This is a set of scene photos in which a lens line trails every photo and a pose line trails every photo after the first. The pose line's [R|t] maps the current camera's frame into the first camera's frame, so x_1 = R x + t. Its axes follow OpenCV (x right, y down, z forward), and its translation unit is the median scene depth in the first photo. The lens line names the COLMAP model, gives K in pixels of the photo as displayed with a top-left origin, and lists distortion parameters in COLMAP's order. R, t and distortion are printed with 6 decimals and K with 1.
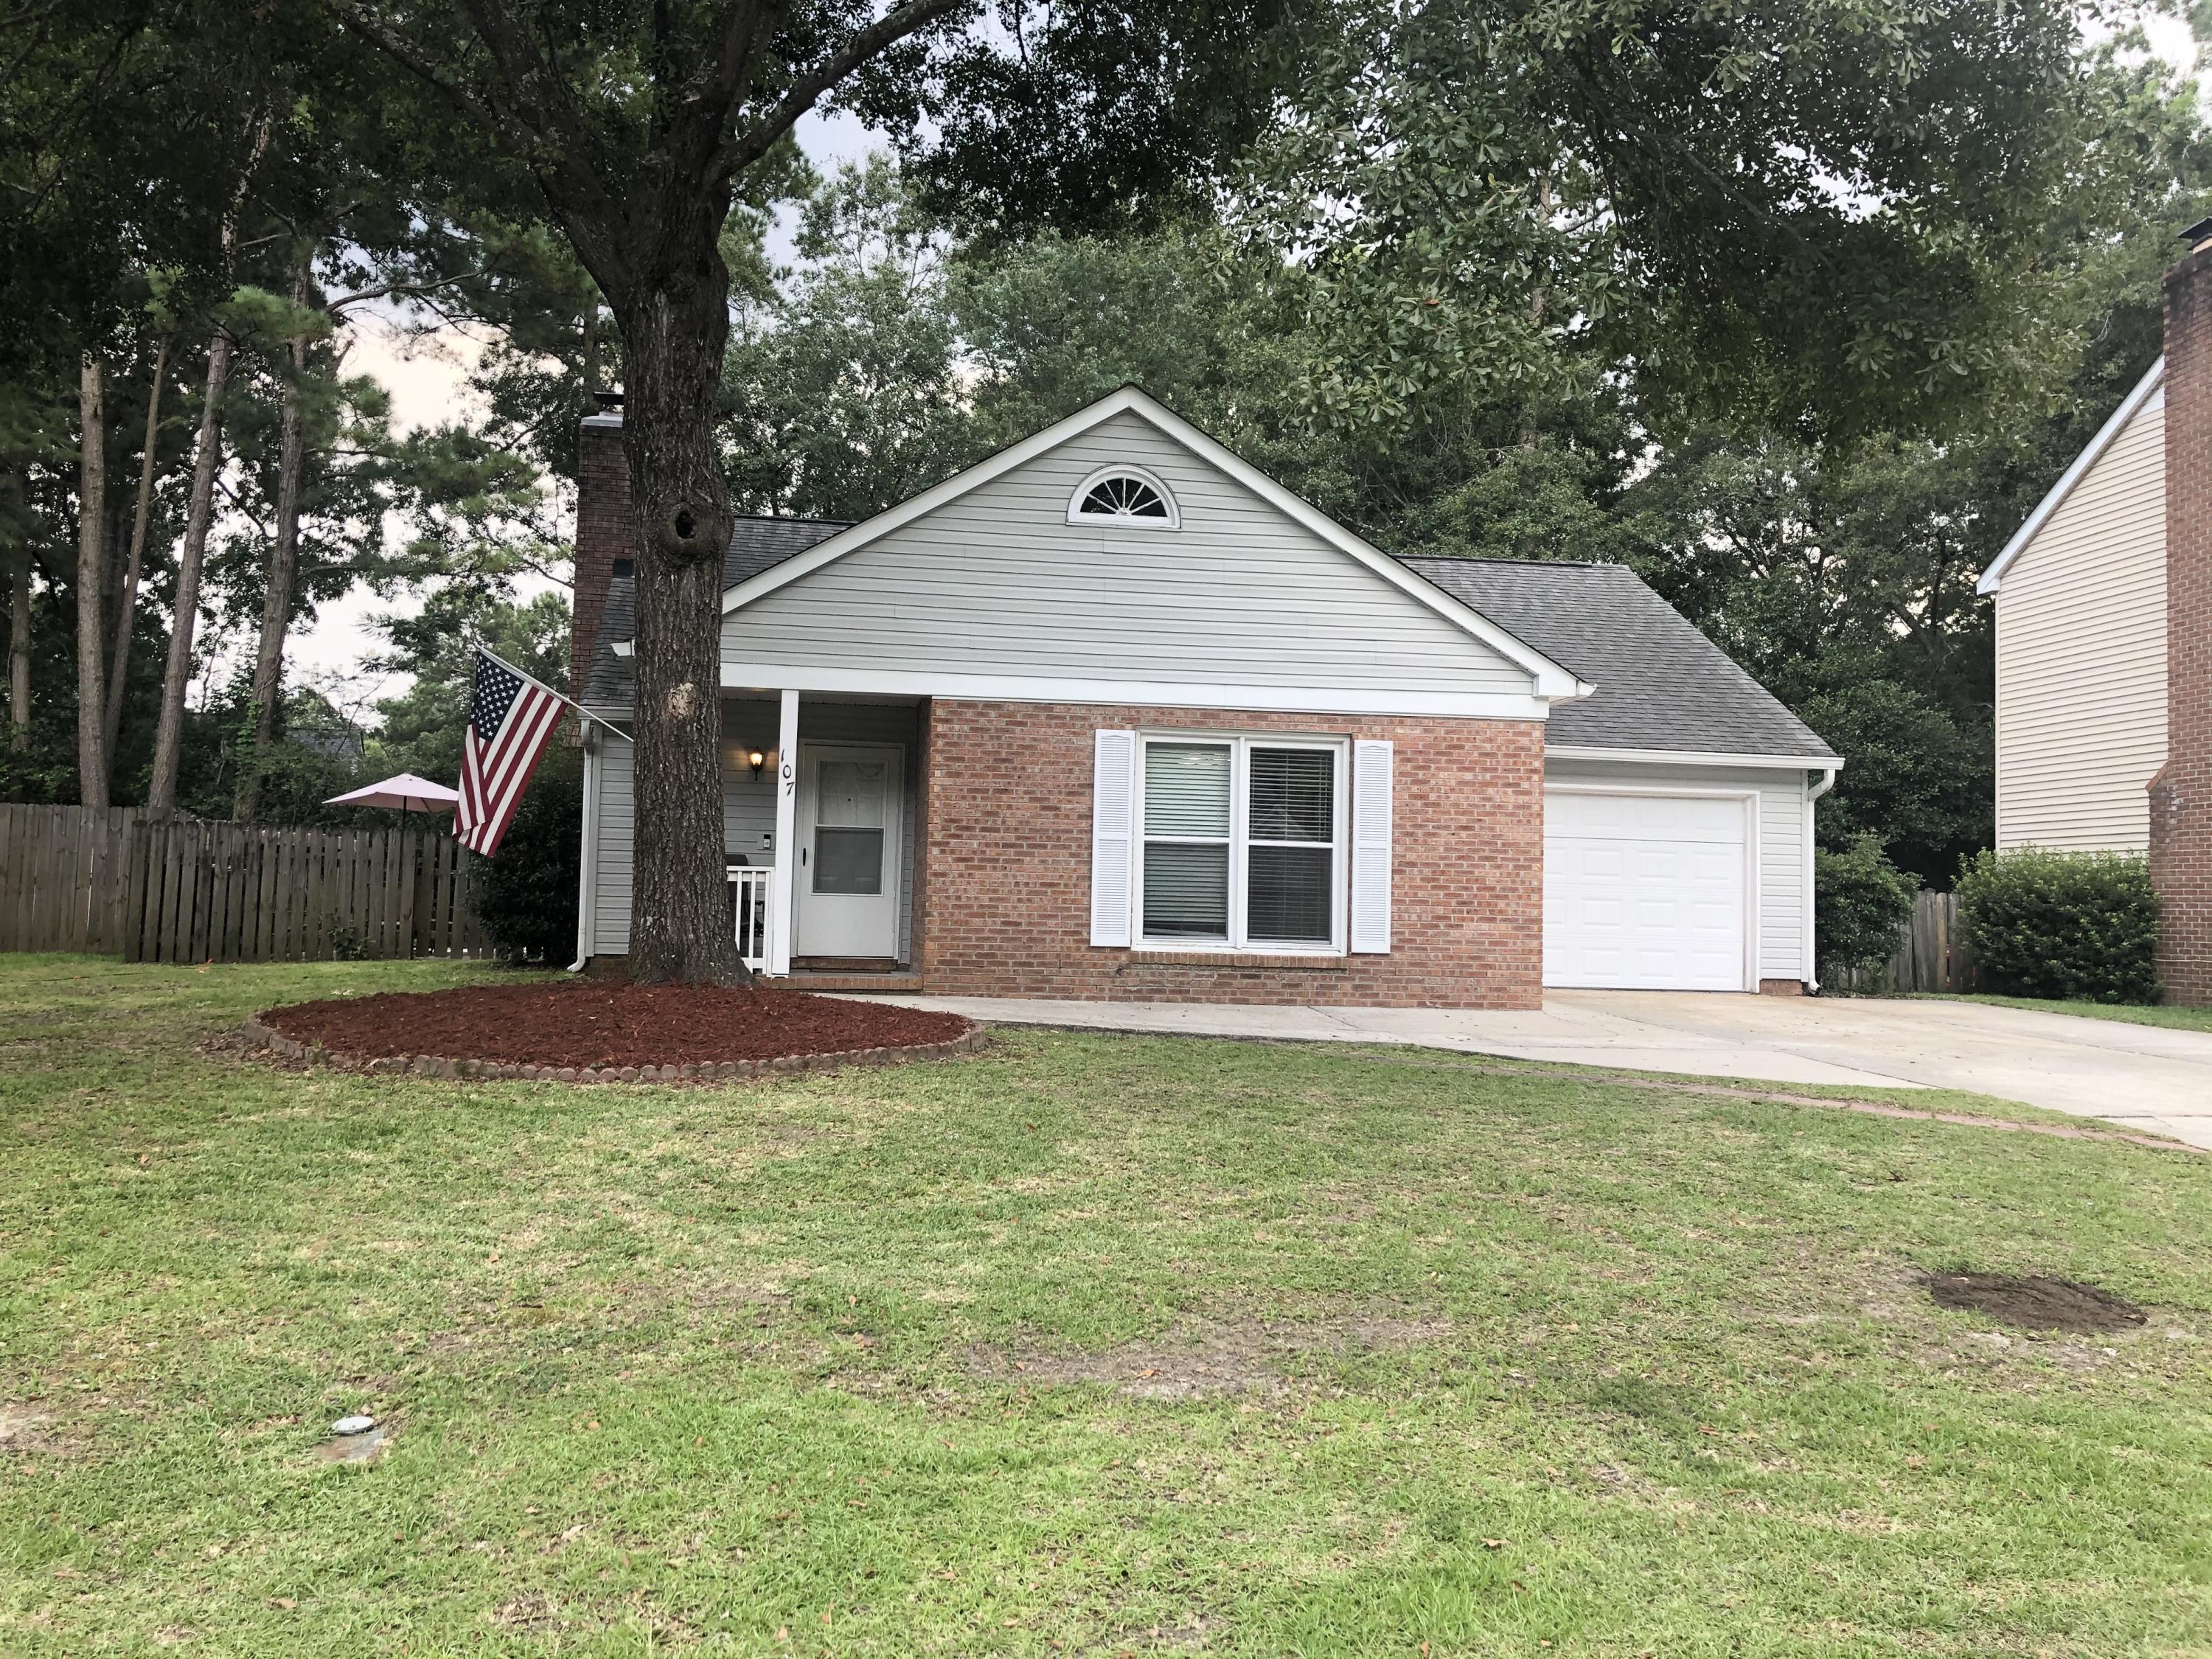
lens RADIAL K [[1826.8, 0, 1095.4], [0, 1826.8, 778.3], [0, 0, 1]] dist [0.056122, -0.065995]
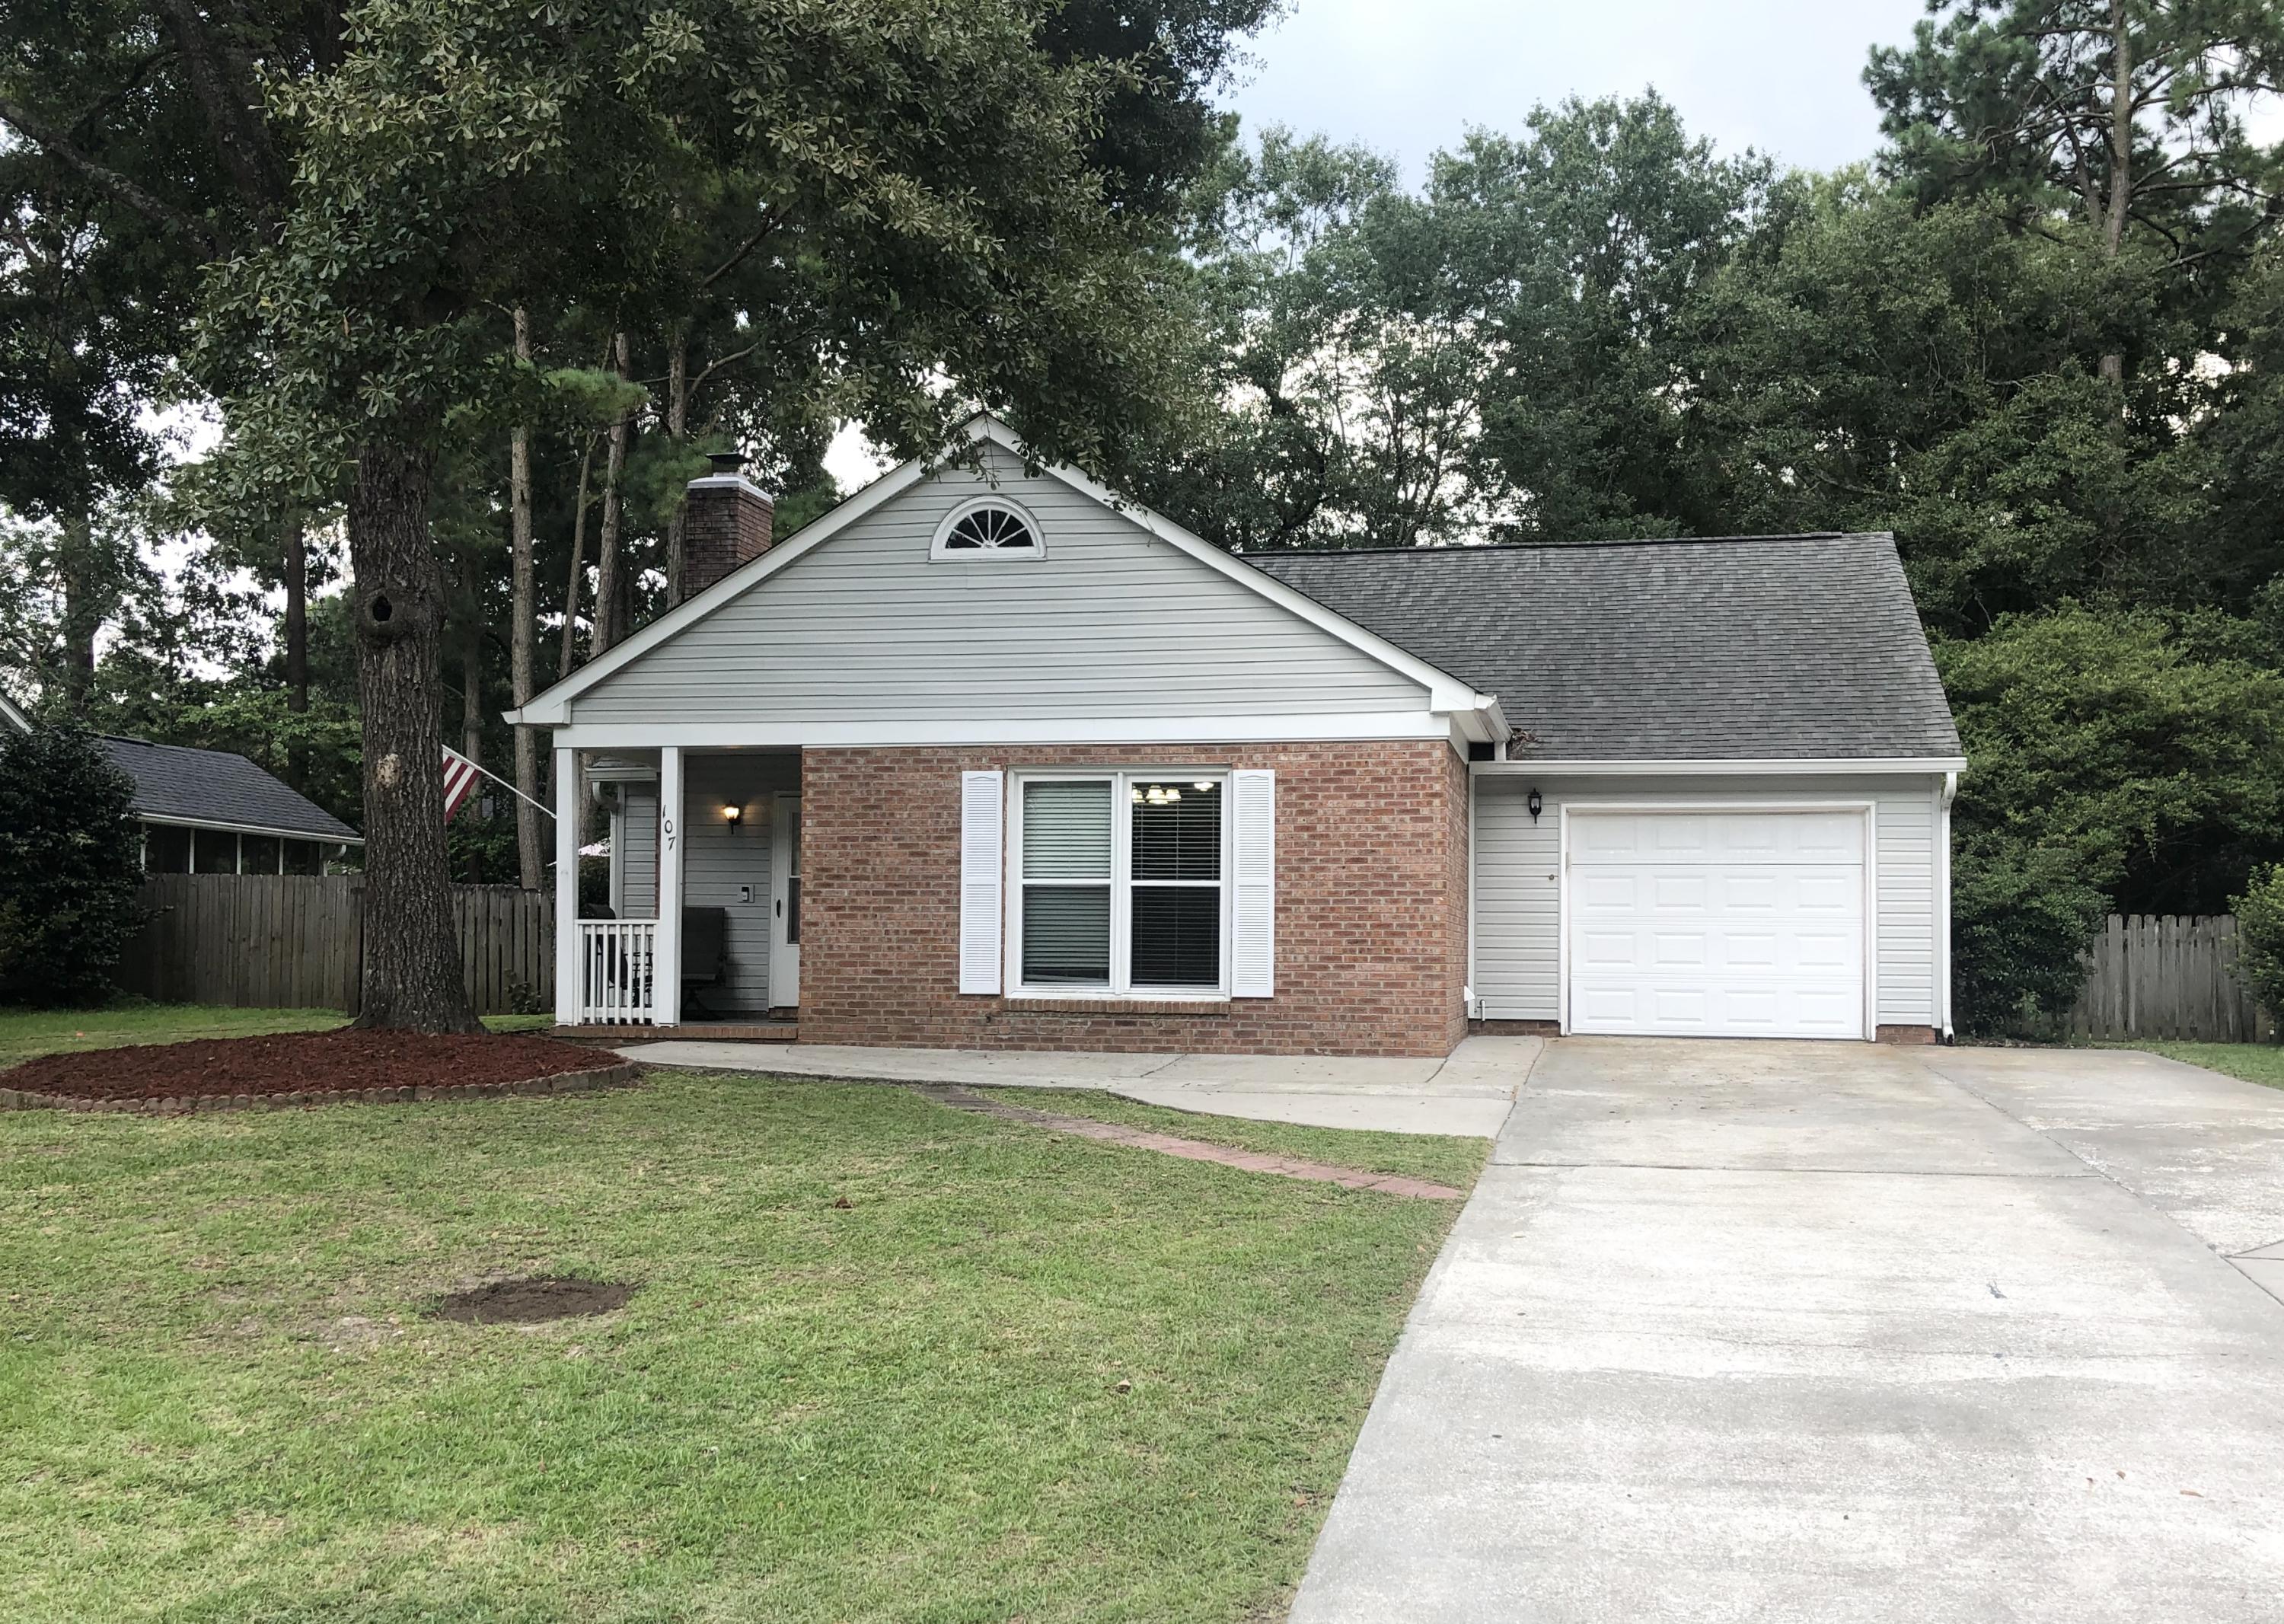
lens RADIAL K [[2115.7, 0, 1240.2], [0, 2115.7, 844.5], [0, 0, 1]] dist [0.027882, 0.000000]
pose [[0.943181, -0.033257, -0.330610, 0.500320], [0.038924, 0.999187, 0.010531, 0.005844], [0.329991, -0.022801, 0.943709, -0.018347]]
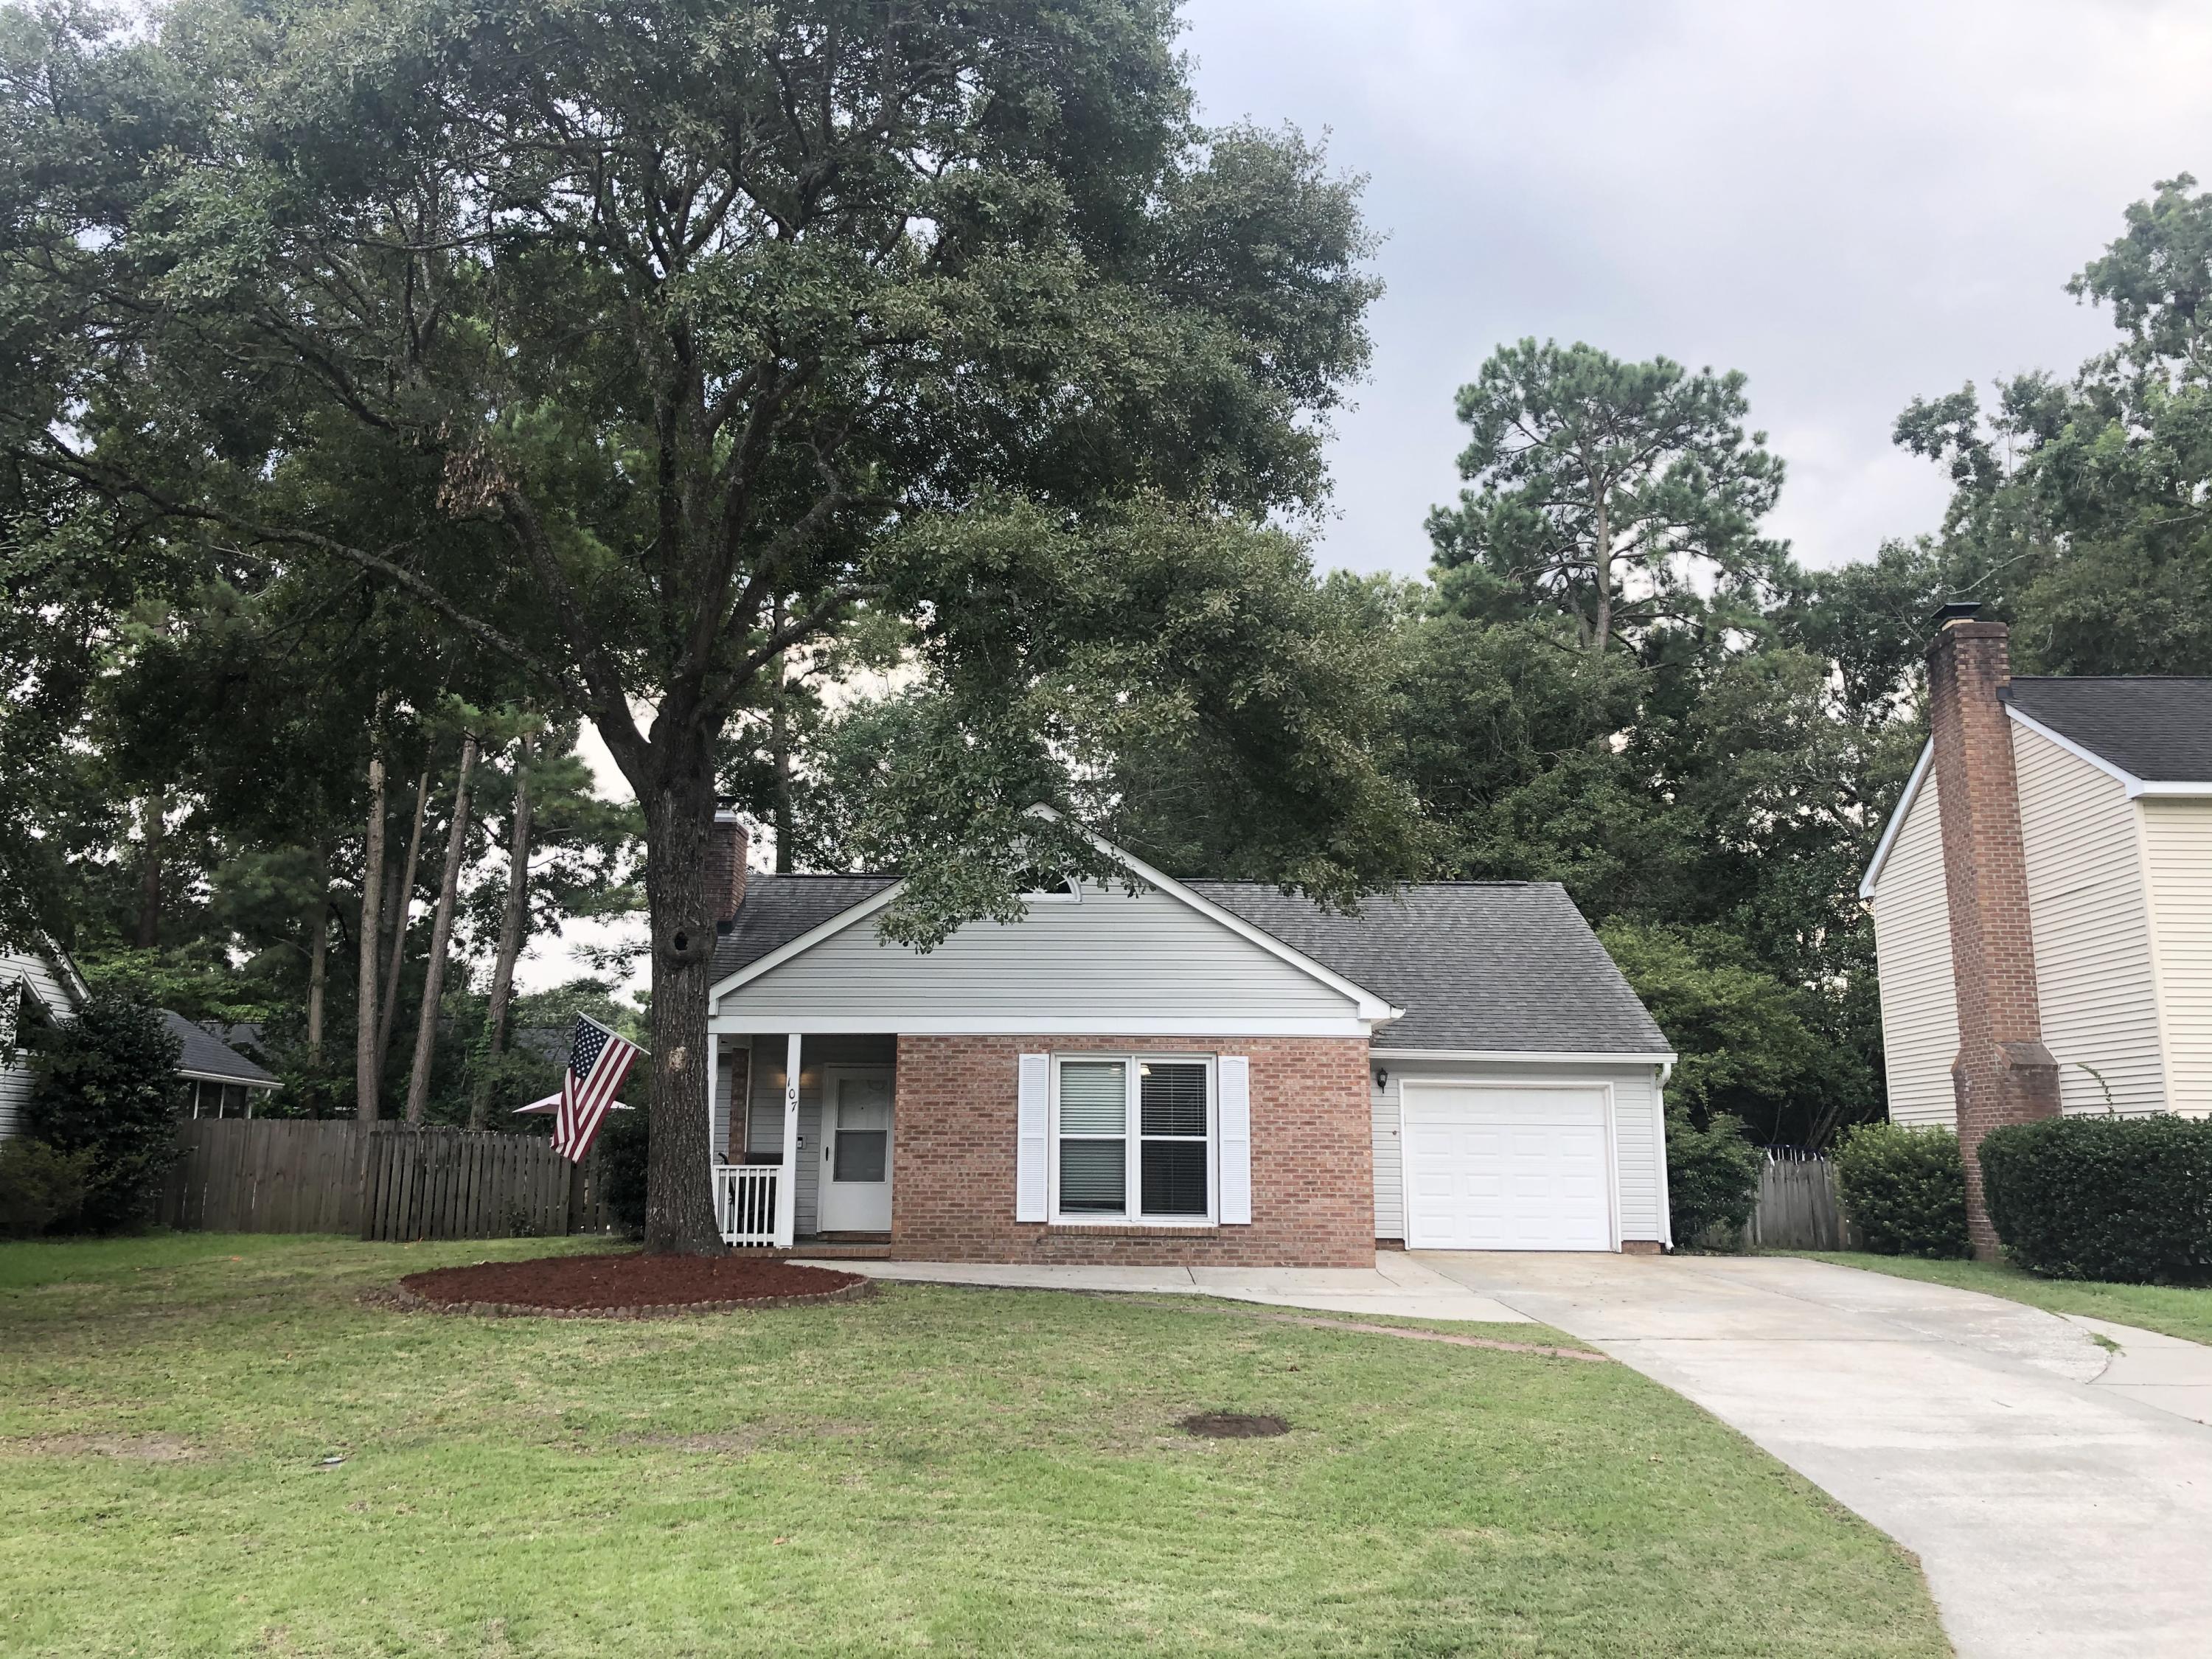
lens RADIAL K [[1826.8, 0, 1074.5], [0, 1826.8, 770.0], [0, 0, 1]] dist [0.056122, -0.065995]
pose [[0.987765, -0.048710, -0.148145, 0.244379], [0.026964, 0.989005, -0.145404, -0.036534], [0.153599, 0.139631, 0.978218, -0.333536]]
